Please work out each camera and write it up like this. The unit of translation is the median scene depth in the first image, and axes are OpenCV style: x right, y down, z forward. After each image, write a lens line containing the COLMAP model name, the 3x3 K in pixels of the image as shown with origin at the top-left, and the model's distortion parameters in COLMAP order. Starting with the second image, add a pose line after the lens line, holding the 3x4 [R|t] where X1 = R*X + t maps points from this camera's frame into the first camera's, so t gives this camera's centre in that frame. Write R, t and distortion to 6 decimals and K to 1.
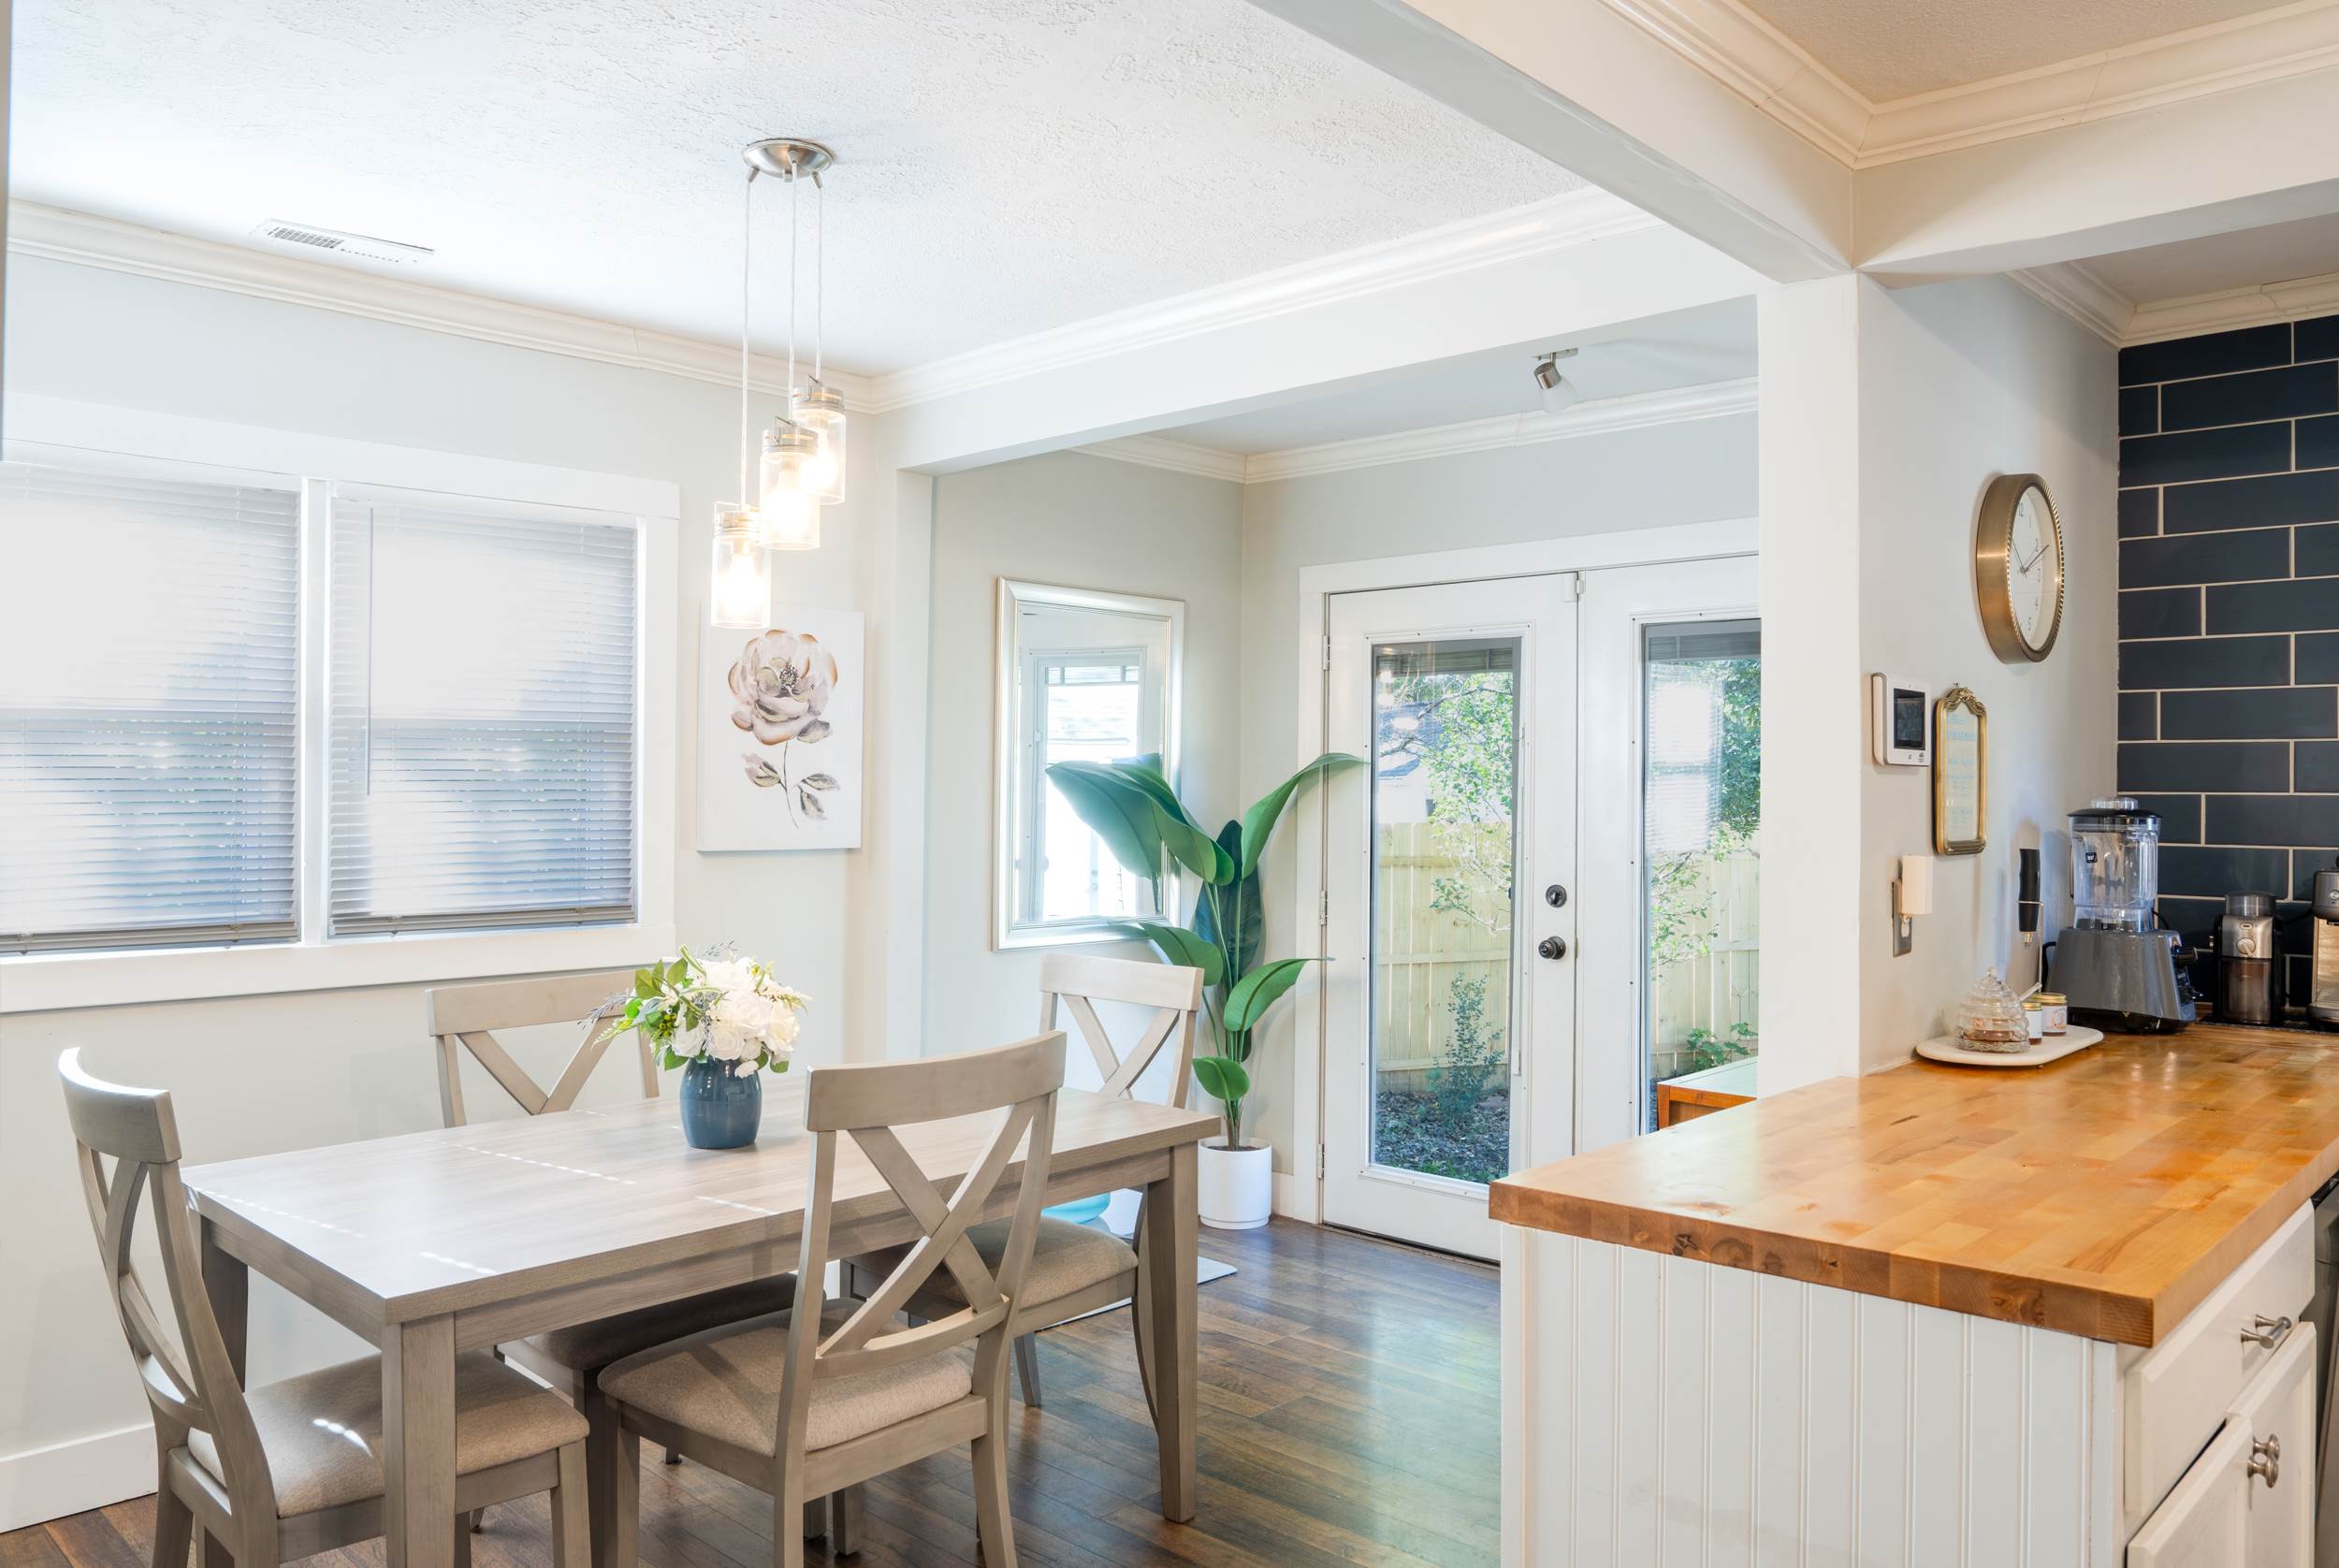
lens RADIAL K [[1632.5, 0, 1168.4], [0, 1632.5, 768.1], [0, 0, 1]] dist [-0.023138, 0.001350]
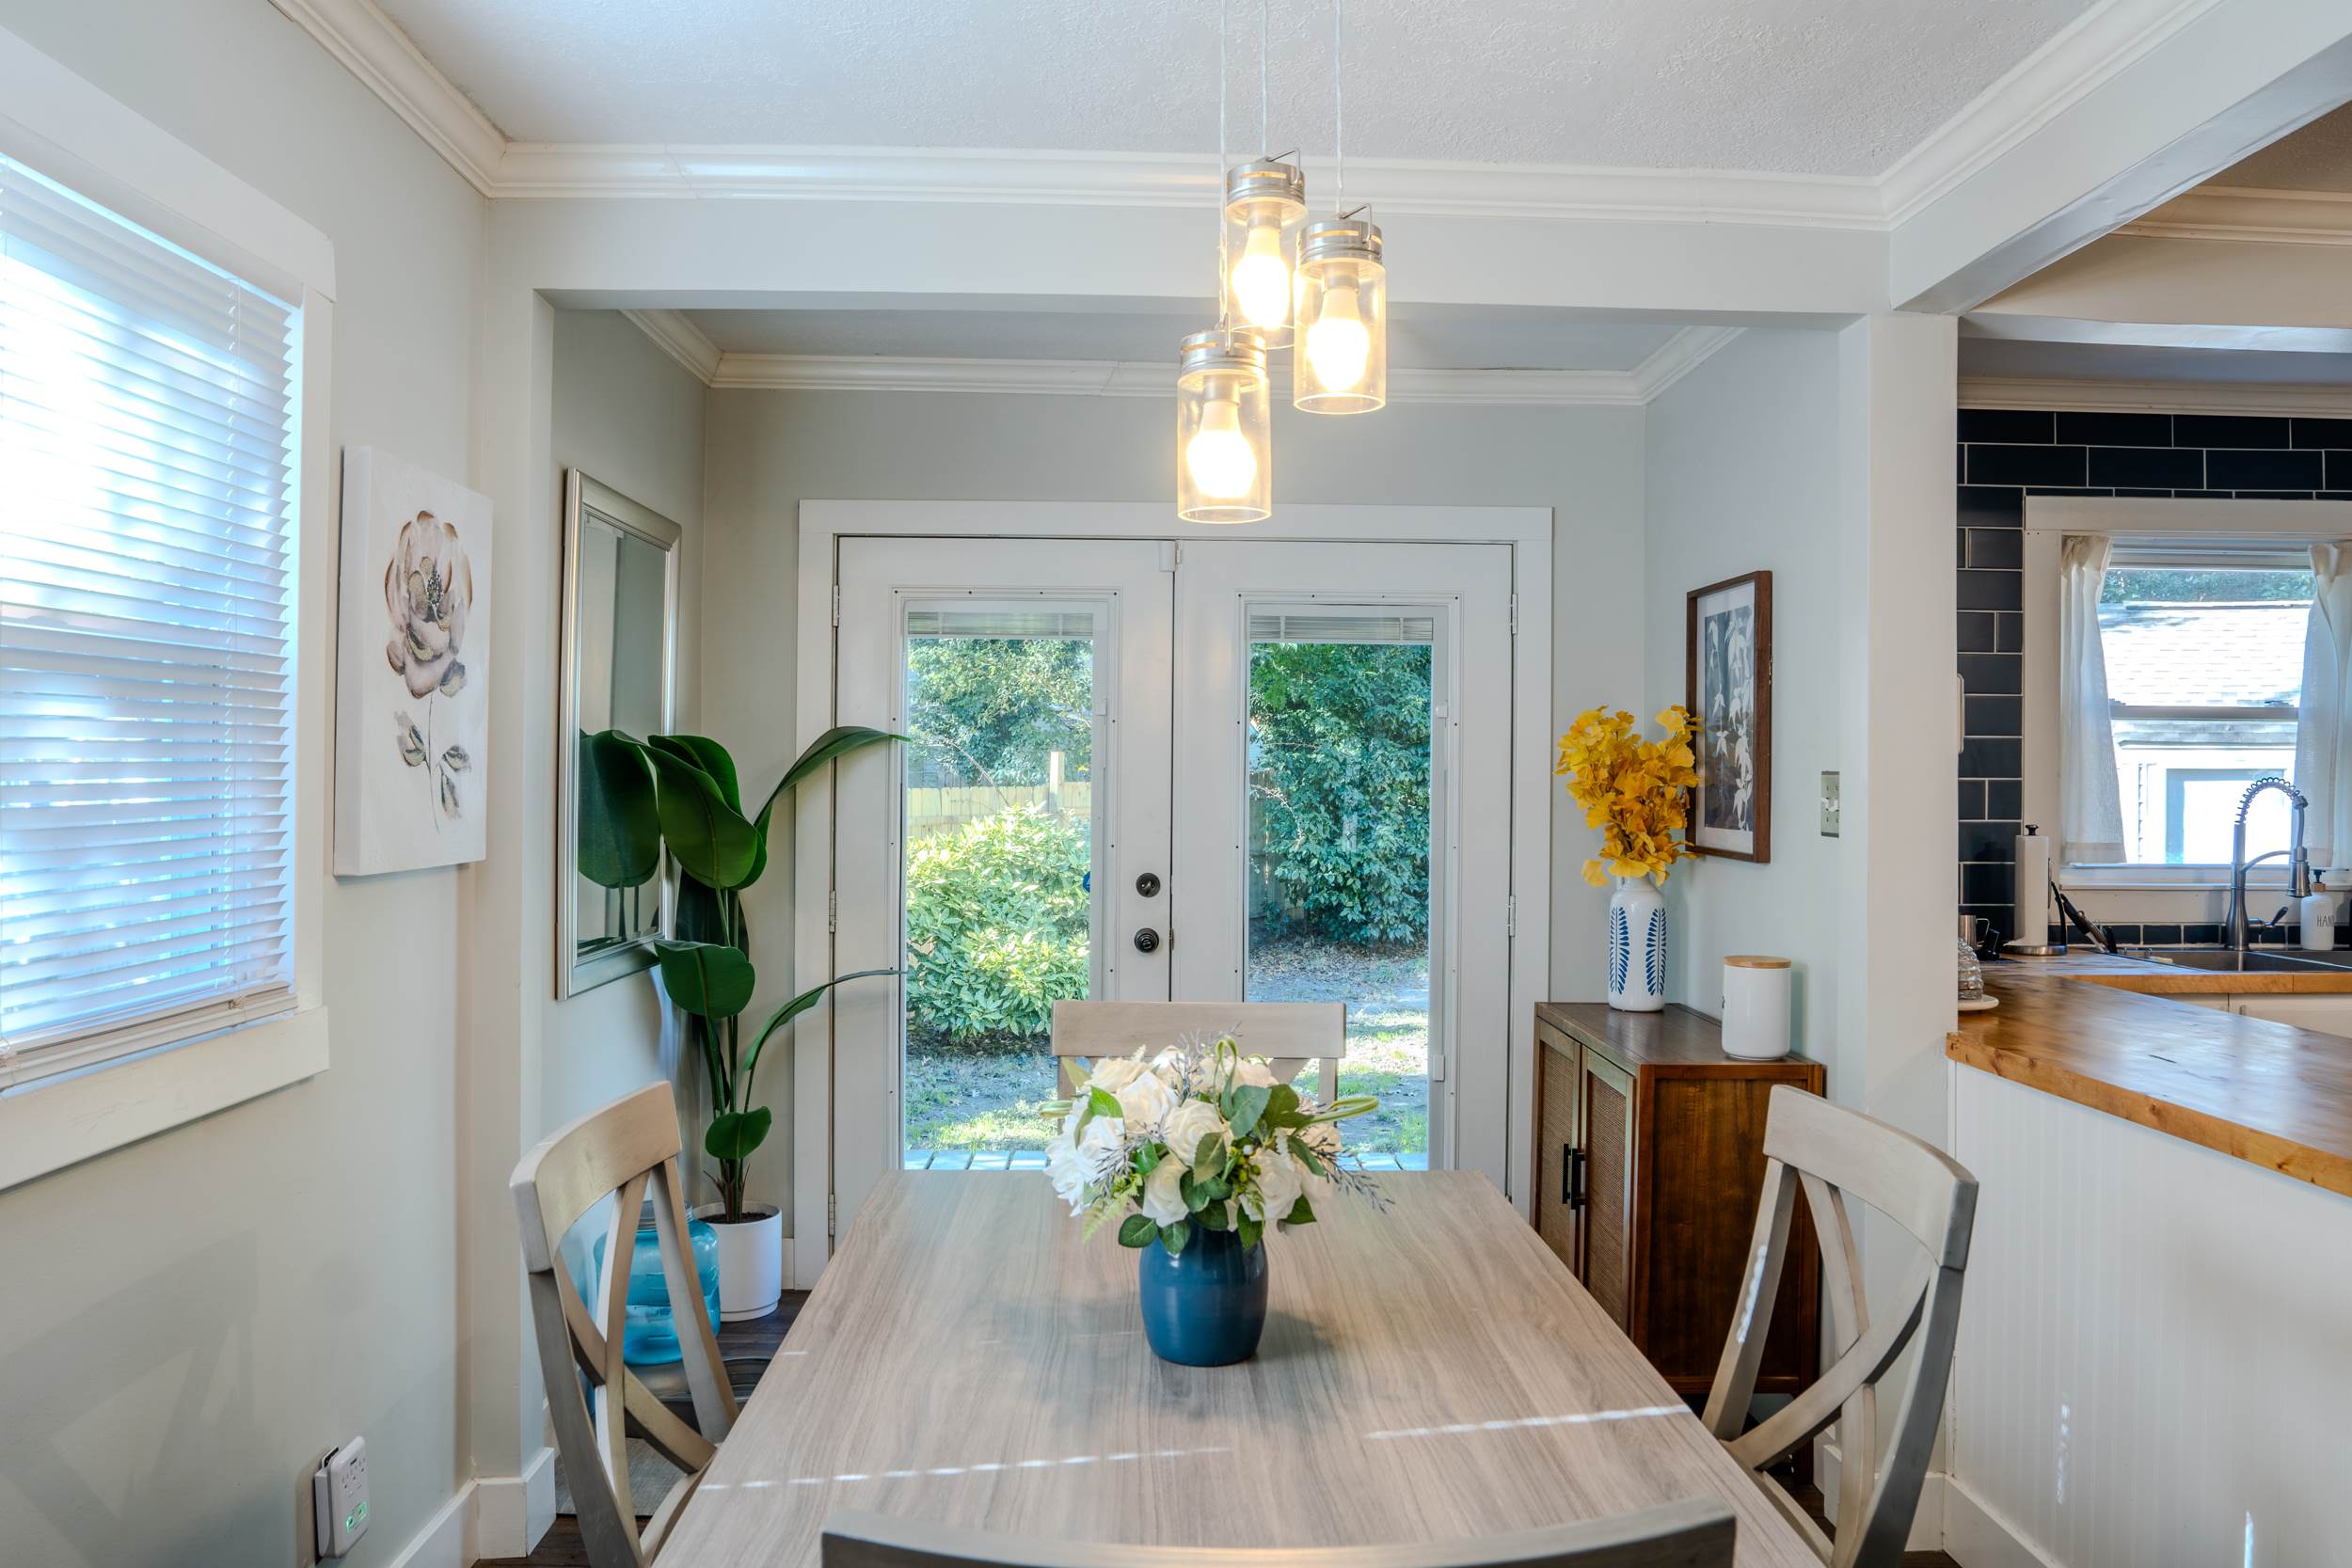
lens RADIAL K [[1641.4, 0, 1174.9], [0, 1641.4, 768.0], [0, 0, 1]] dist [-0.023138, 0.001350]
pose [[0.715061, 0.002803, 0.699057, -0.632947], [-0.013712, 0.999856, 0.010017, 0.002582], [-0.698928, -0.016748, 0.714996, 0.485711]]
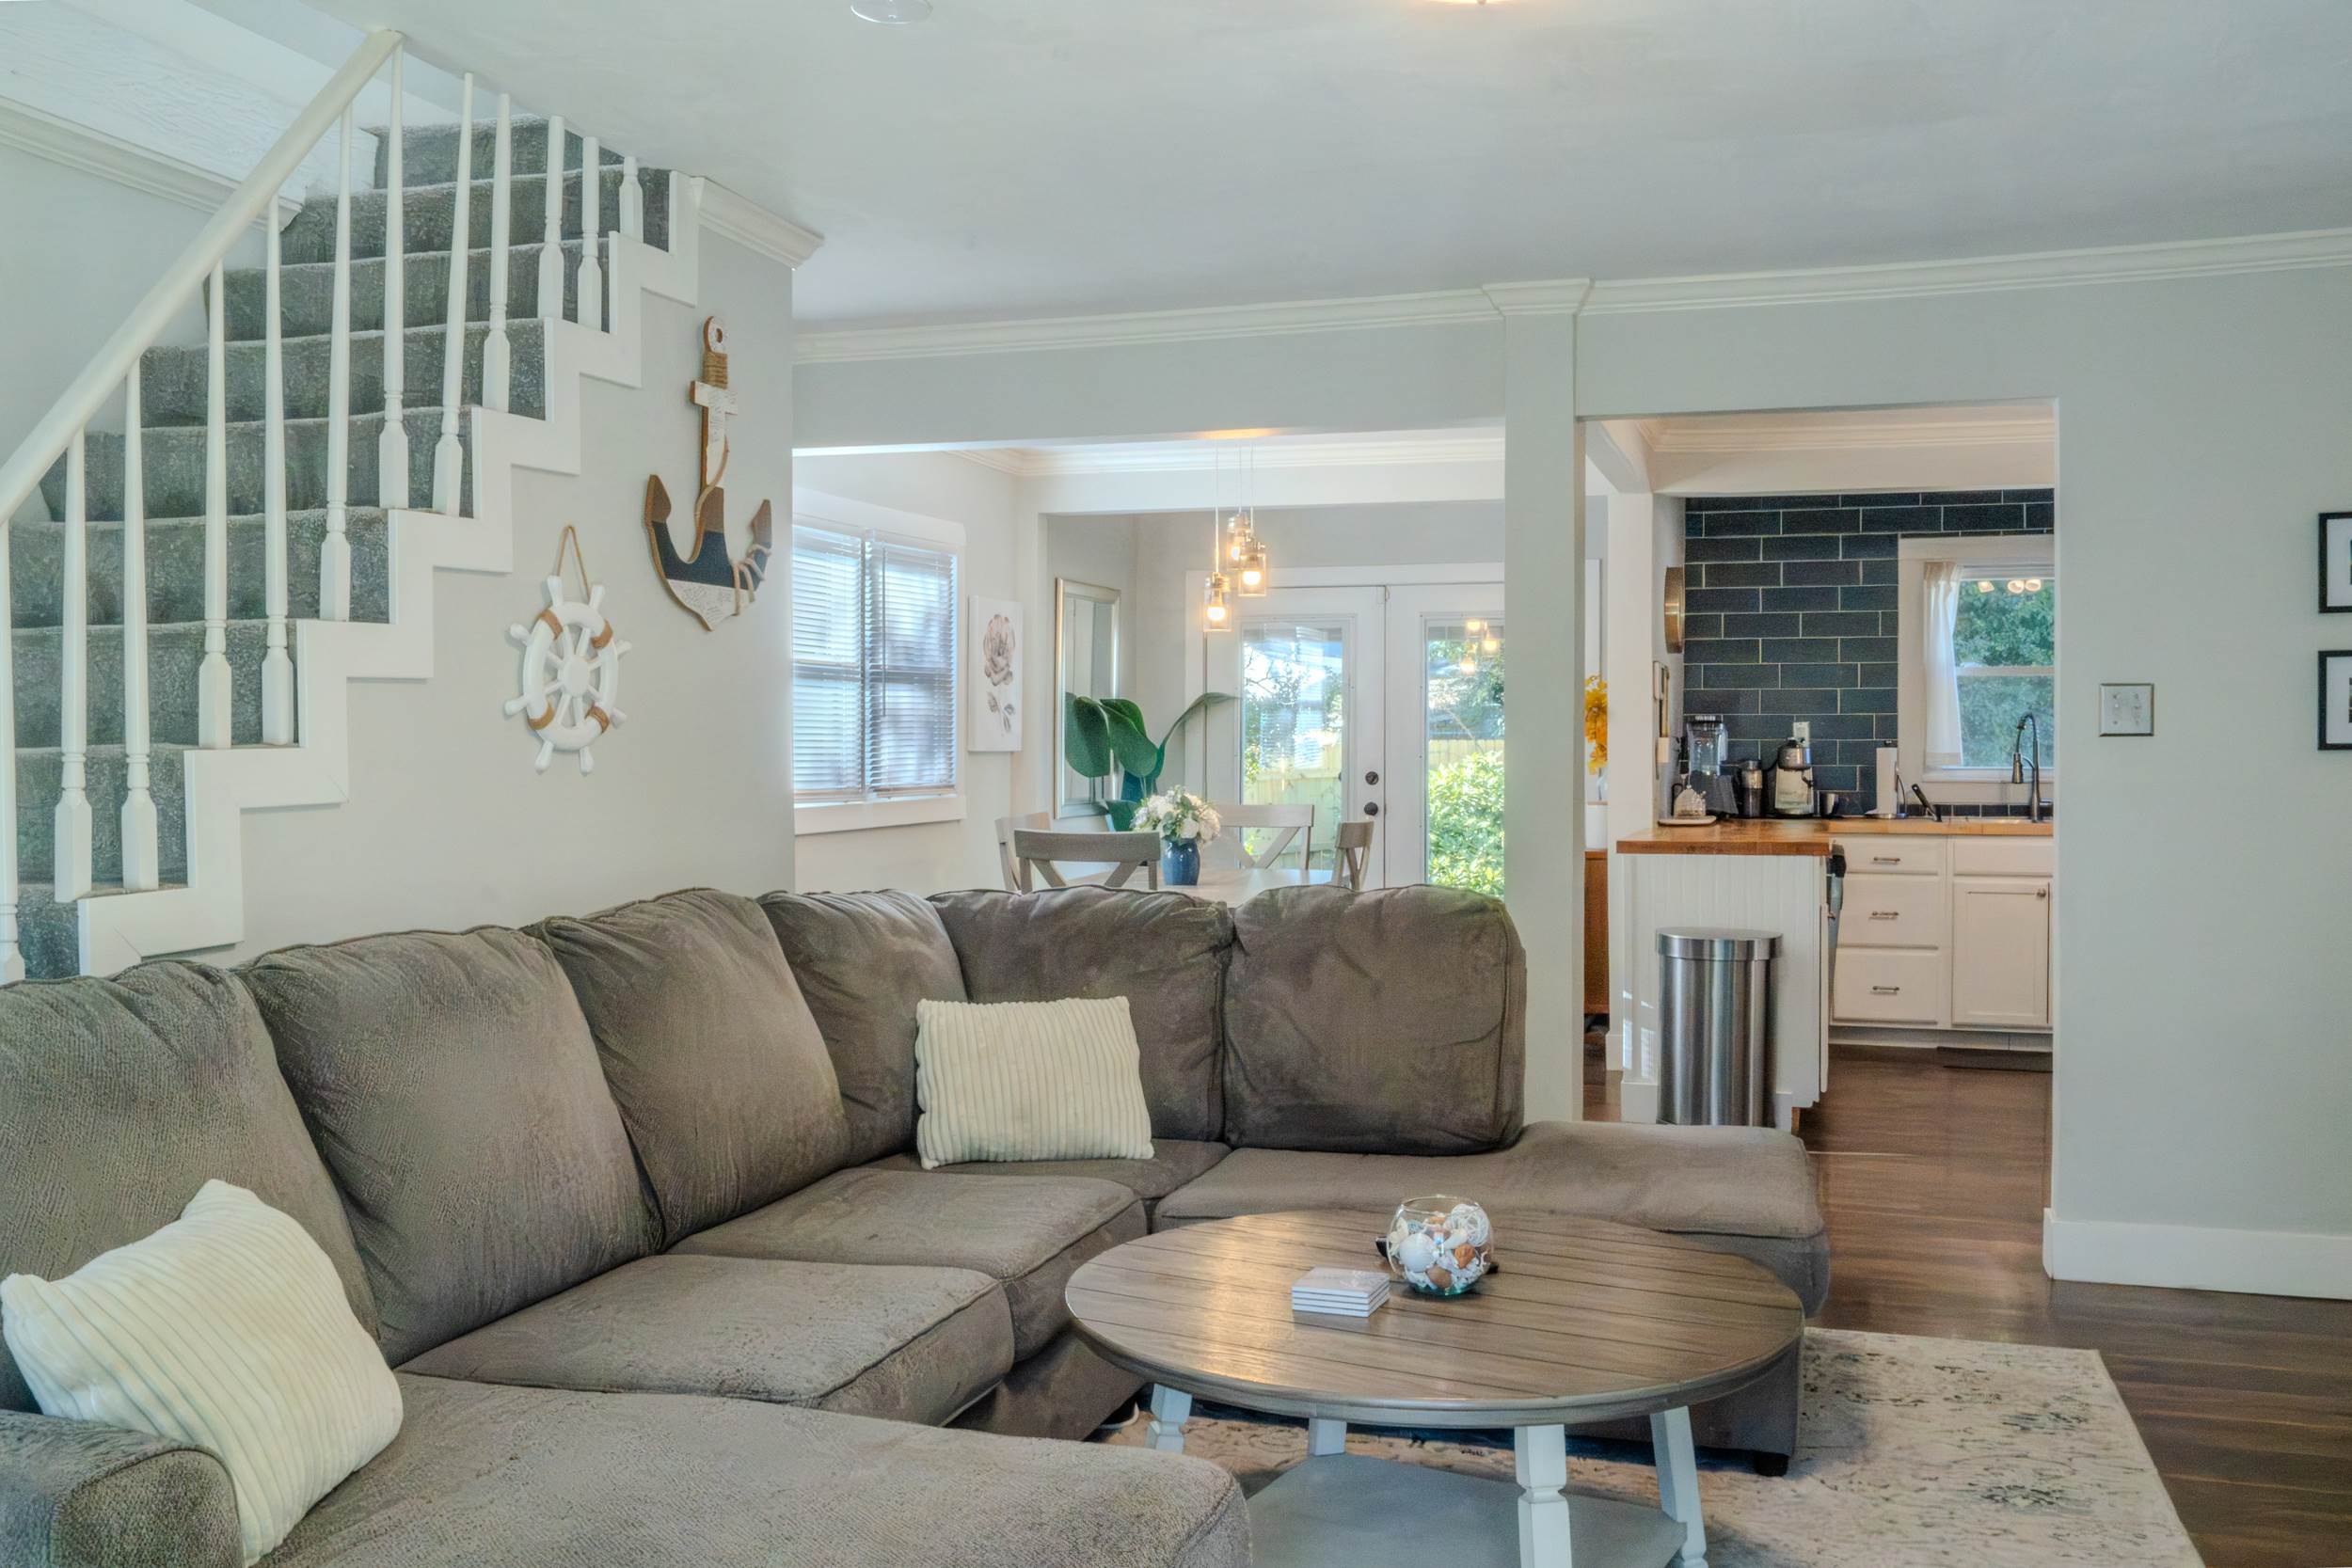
lens RADIAL K [[1888.8, 0, 1172.4], [0, 1888.8, 751.1], [0, 0, 1]] dist [-0.035684, -0.003341]
pose [[0.909779, -0.008813, 0.415000, -1.159811], [-0.000988, 0.999726, 0.023396, 0.008236], [-0.415092, -0.021695, 0.909521, -1.044370]]
